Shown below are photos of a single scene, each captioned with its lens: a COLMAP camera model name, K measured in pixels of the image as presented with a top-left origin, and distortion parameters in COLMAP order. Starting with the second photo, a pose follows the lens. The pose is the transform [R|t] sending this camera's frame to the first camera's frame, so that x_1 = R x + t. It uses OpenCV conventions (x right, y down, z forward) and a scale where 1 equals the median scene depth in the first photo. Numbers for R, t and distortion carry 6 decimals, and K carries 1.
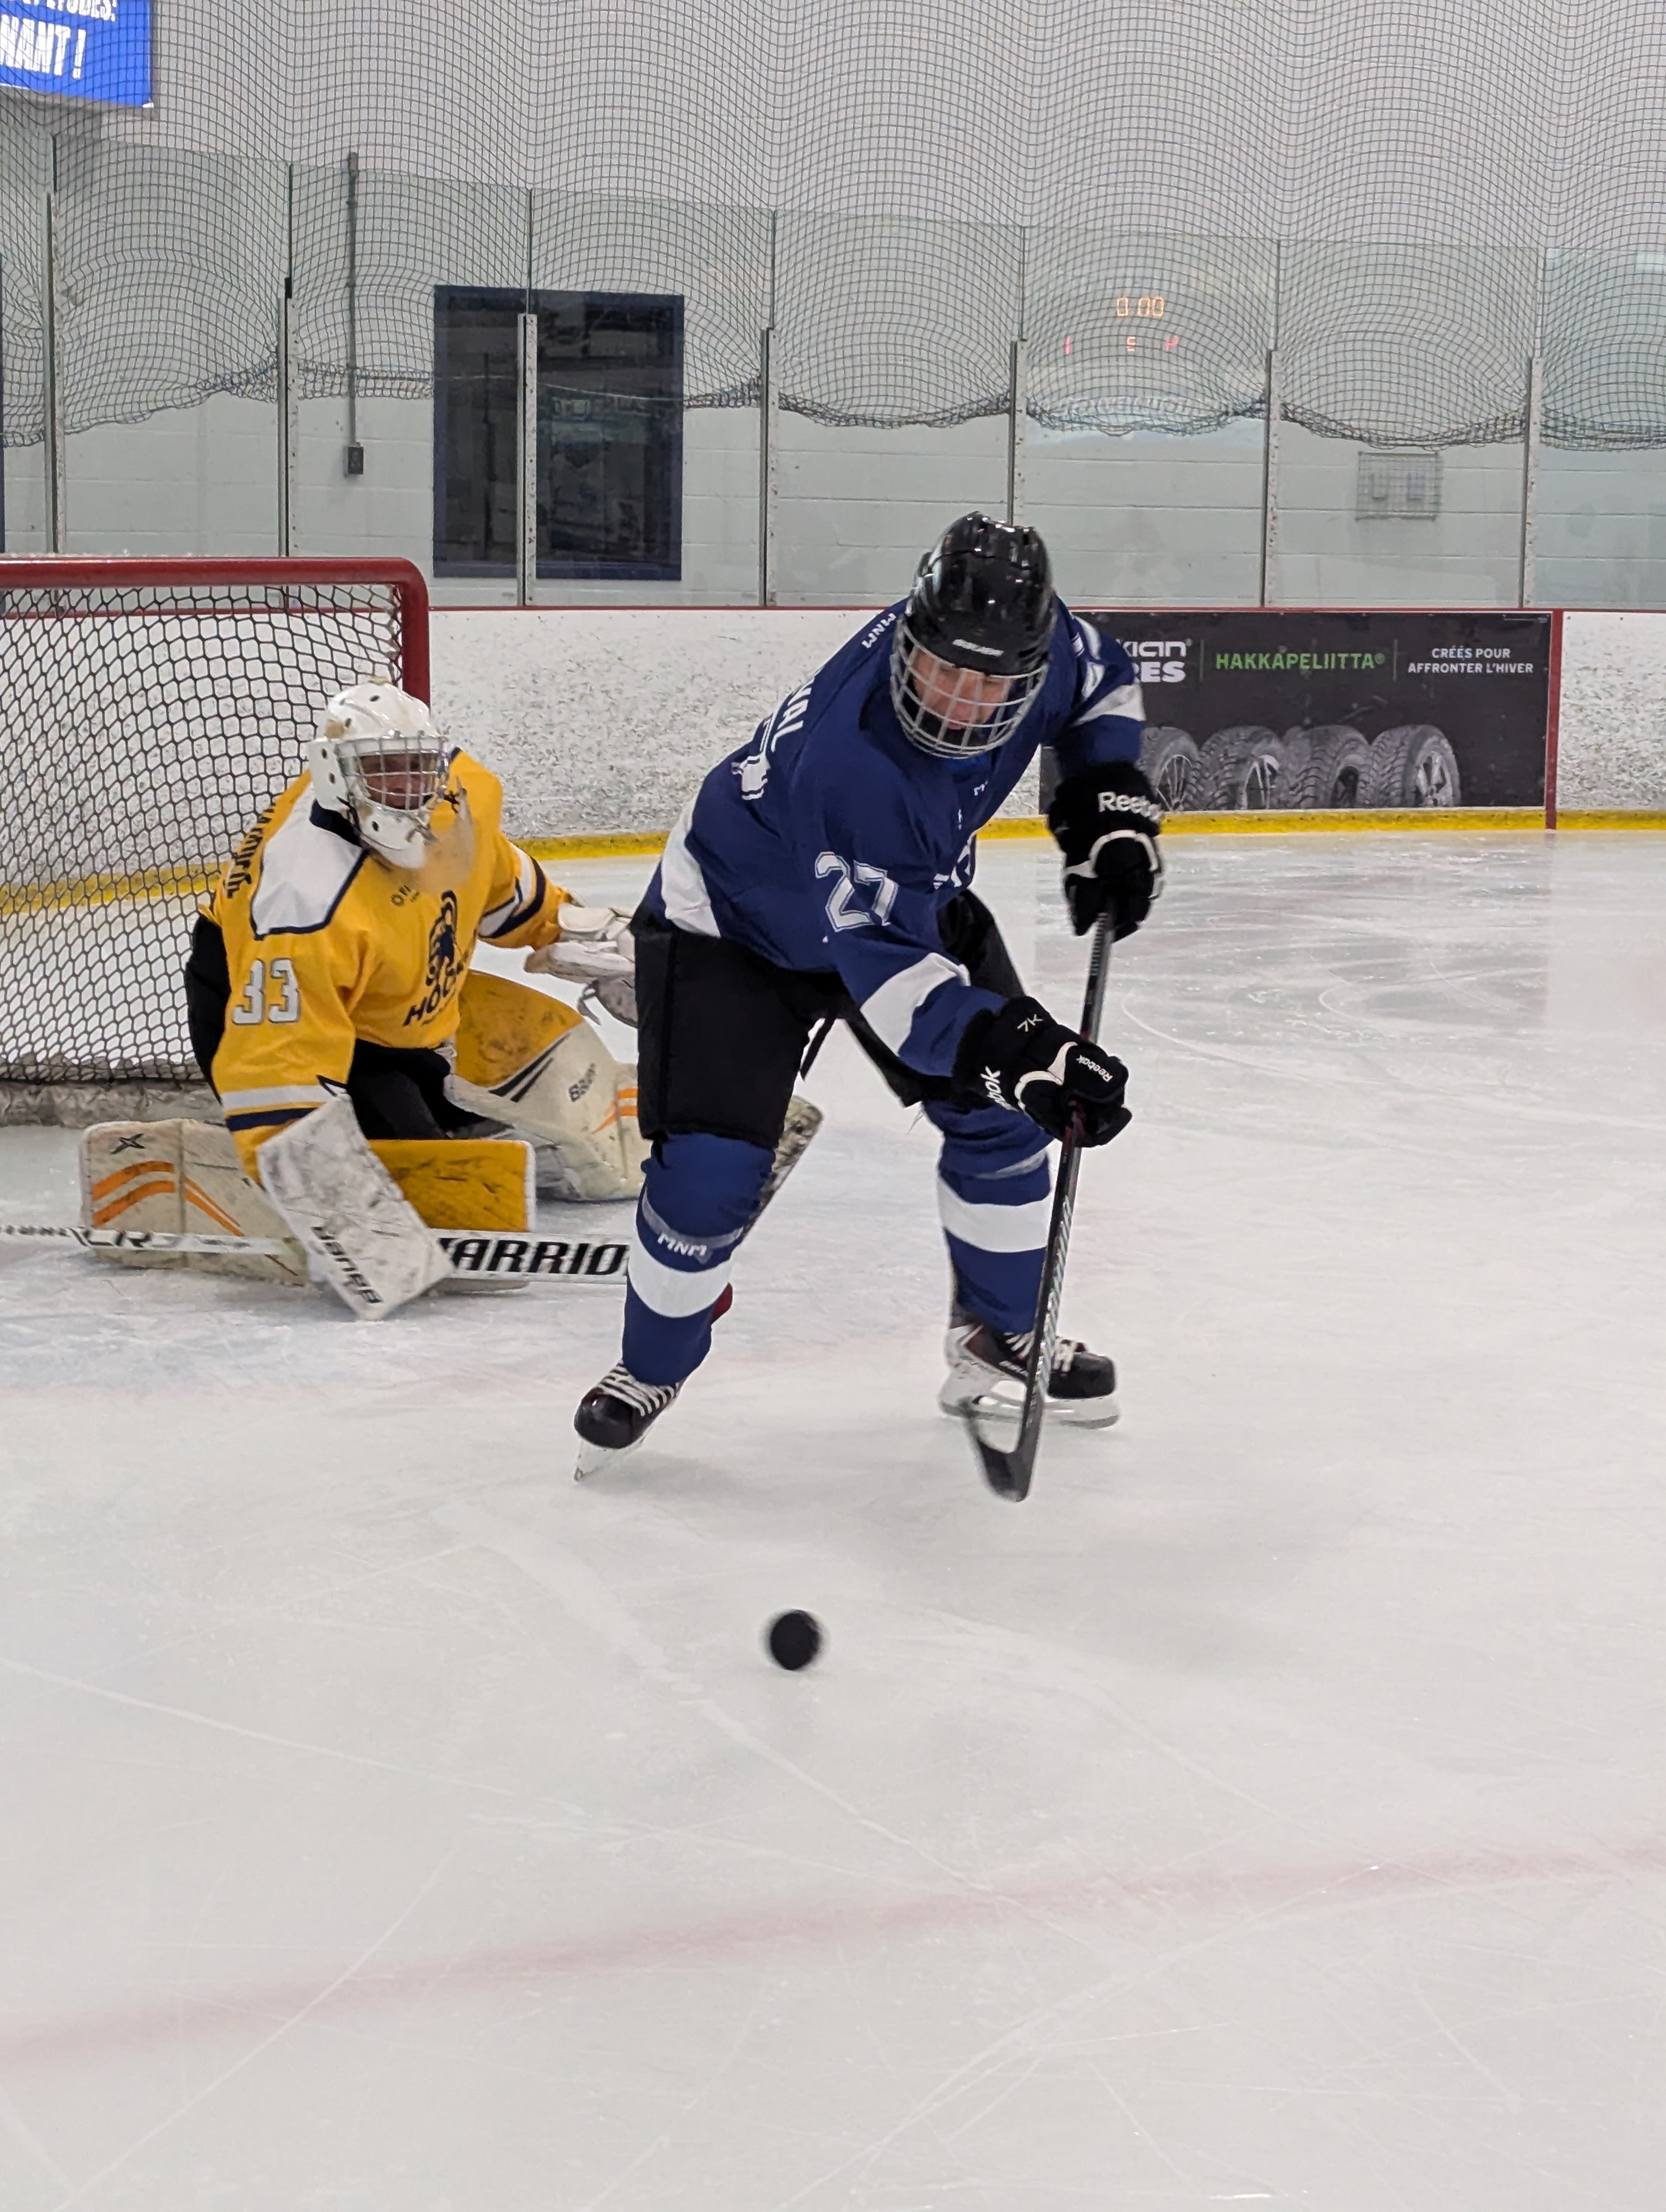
lens RADIAL K [[4365.7, 0, 935.1], [0, 4365.7, 1123.5], [0, 0, 1]] dist [0.107258, 0.000000]
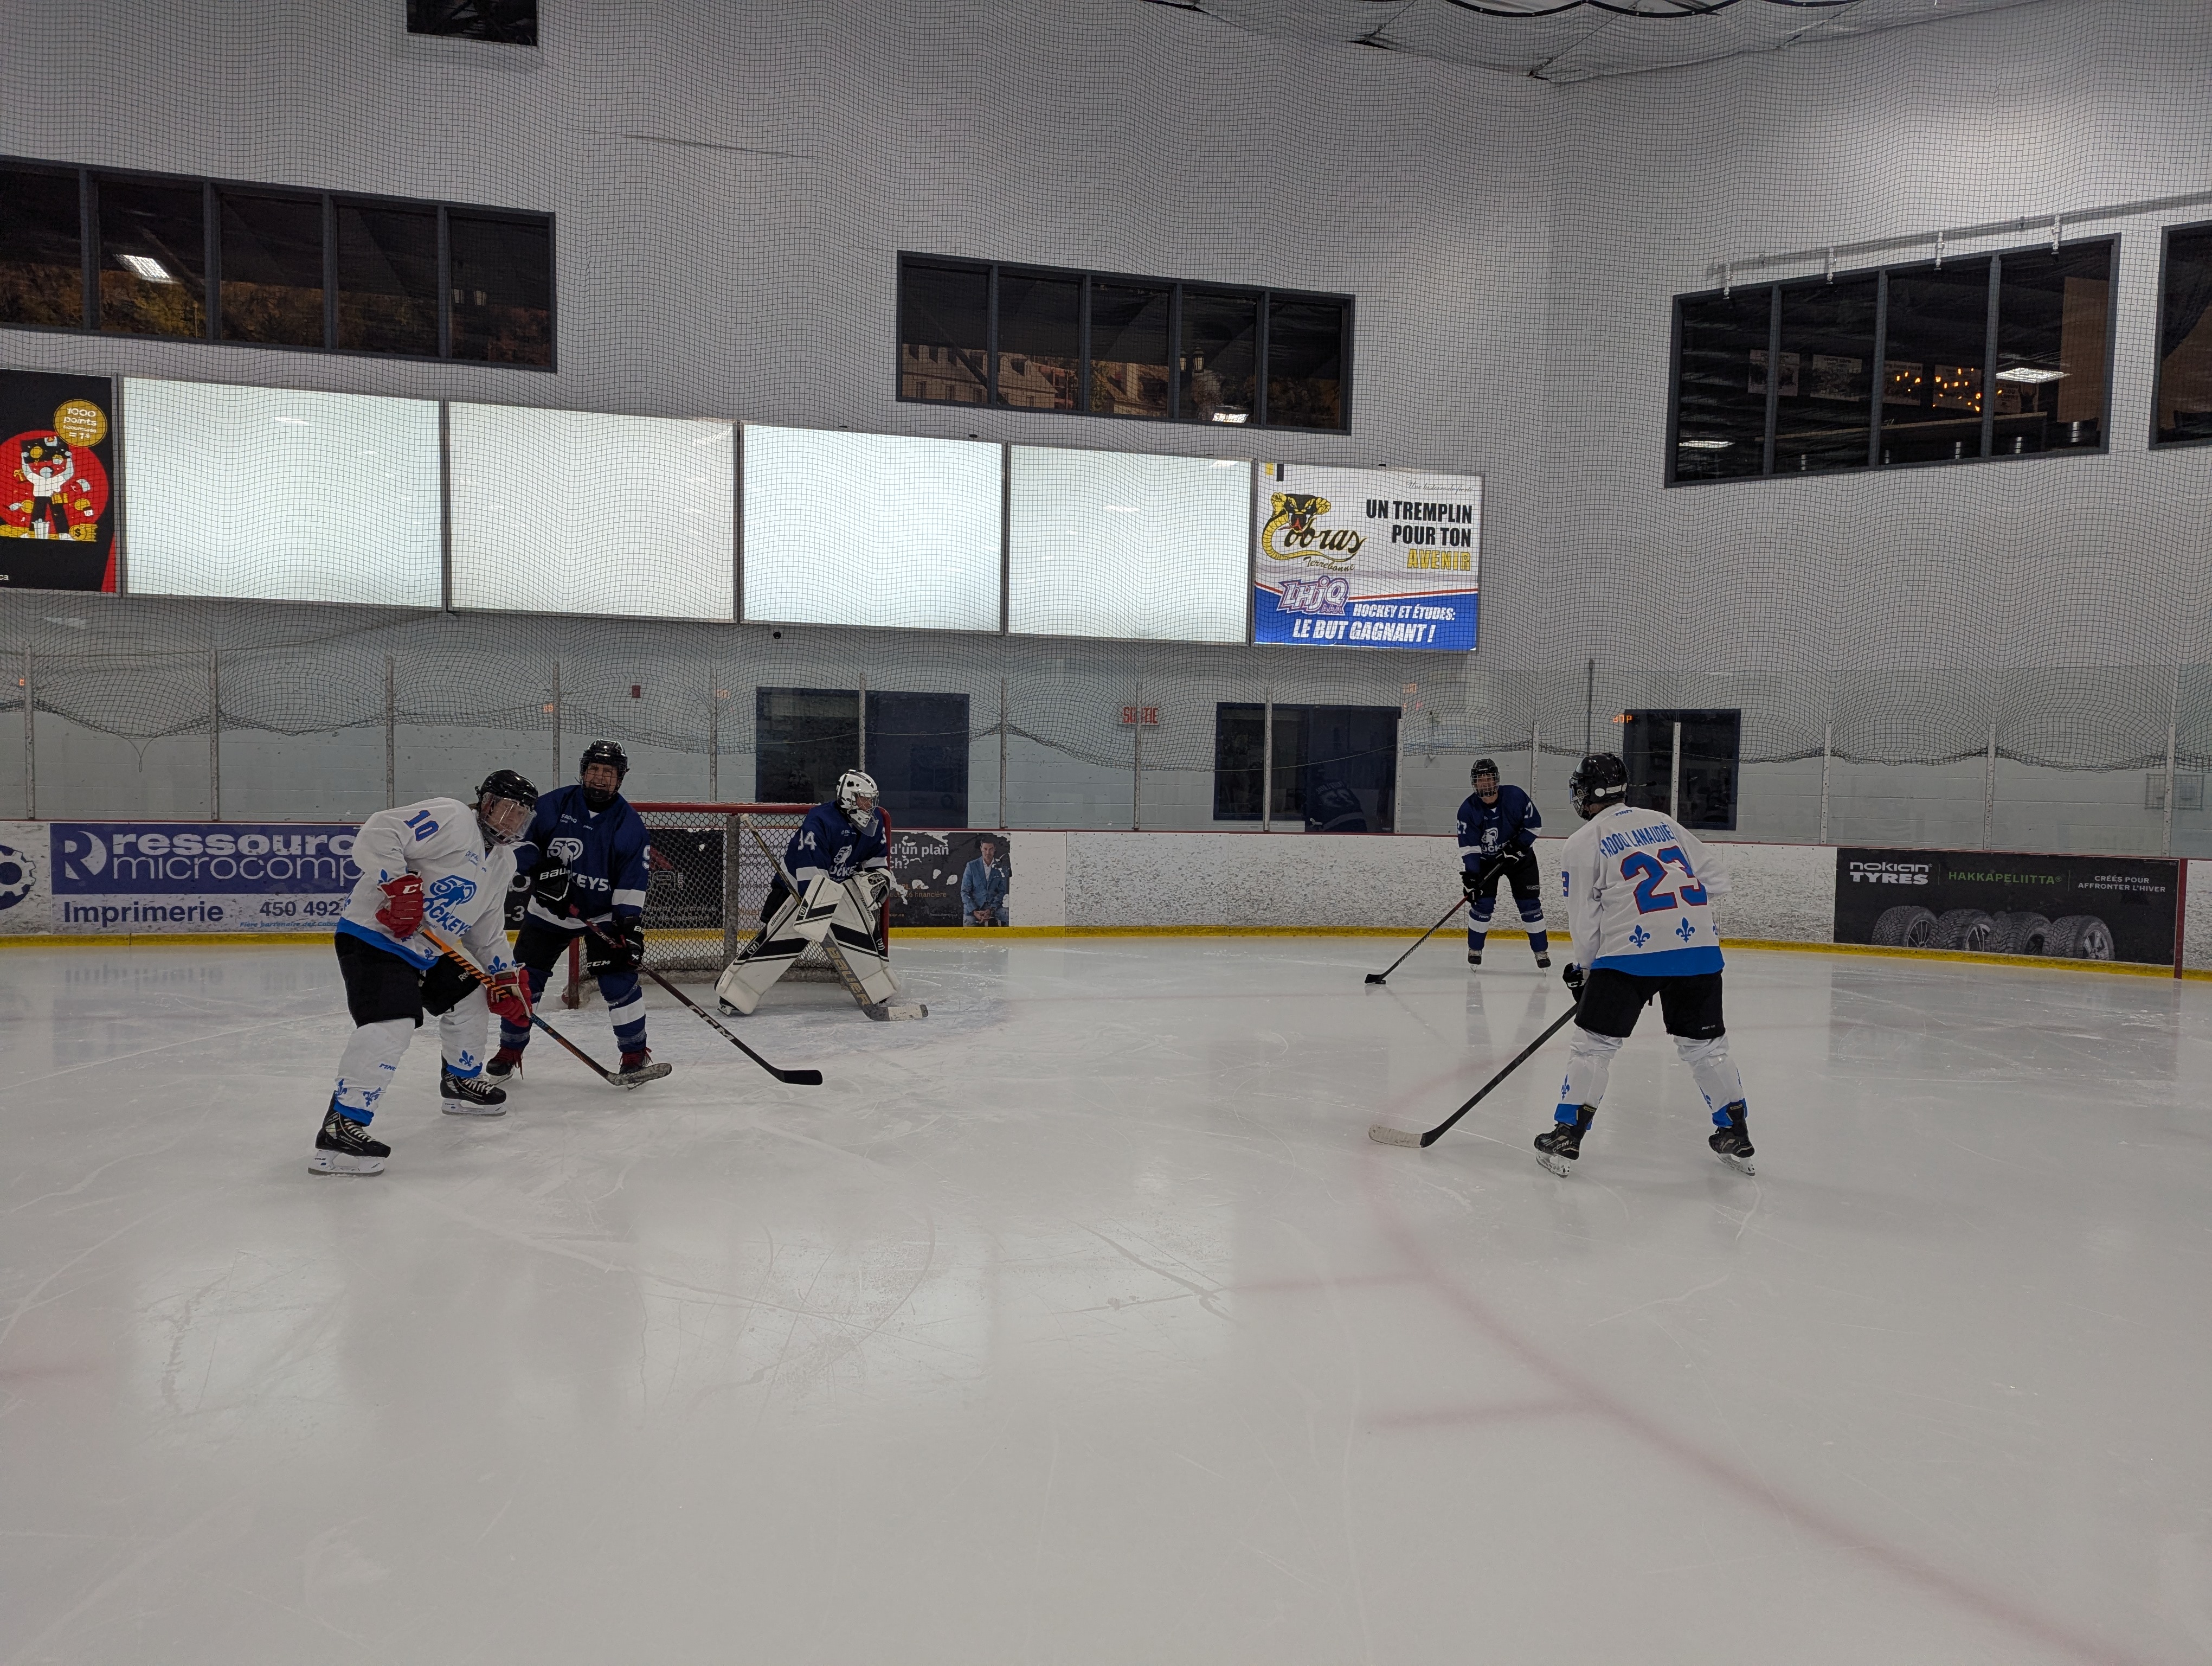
lens RADIAL K [[1542.7, 0, 1108.0], [0, 1542.7, 850.5], [0, 0, 1]] dist [0.074031, -0.065173]
pose [[0.579680, 0.034307, -0.814122, 0.466978], [-0.124531, 0.991106, -0.046905, -0.038382], [0.805272, 0.128574, 0.578797, 0.293879]]
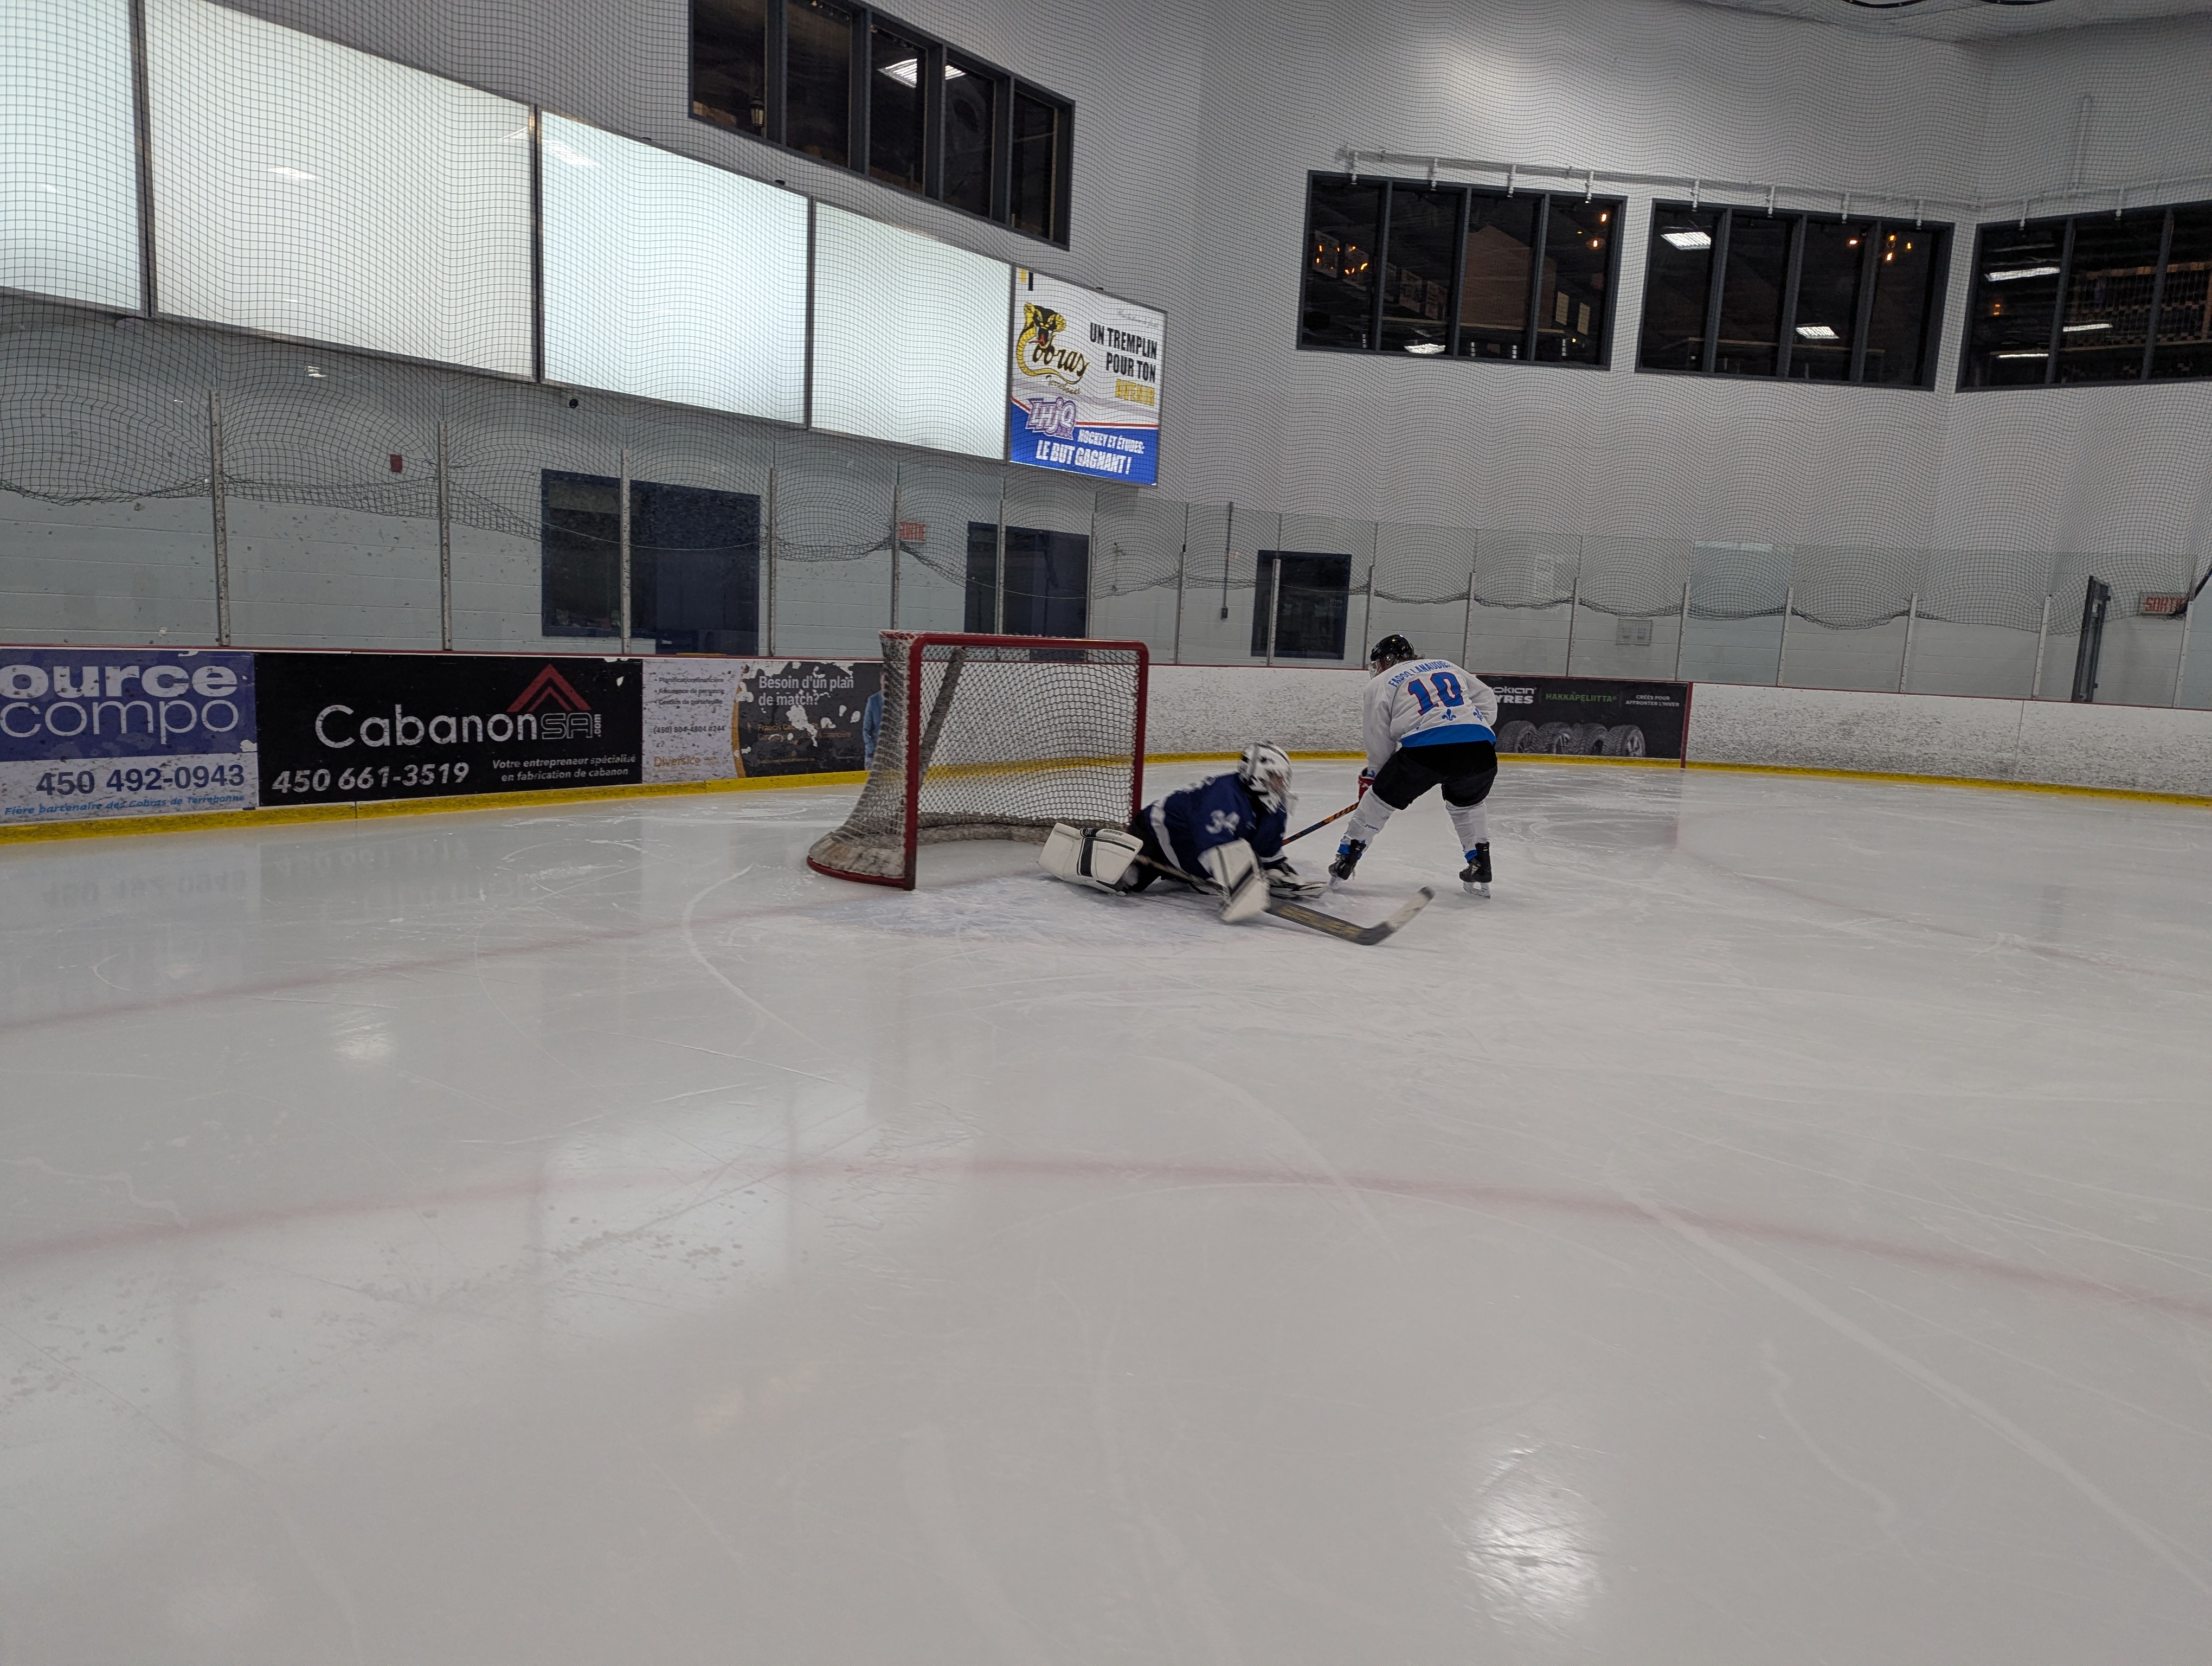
lens RADIAL K [[1542.7, 0, 1104.4], [0, 1542.7, 844.7], [0, 0, 1]] dist [0.074031, -0.065173]
pose [[0.961421, 0.066570, -0.266906, 0.070065], [-0.068600, 0.997643, 0.001723, -0.001553], [0.266391, 0.016653, 0.963721, 0.045378]]
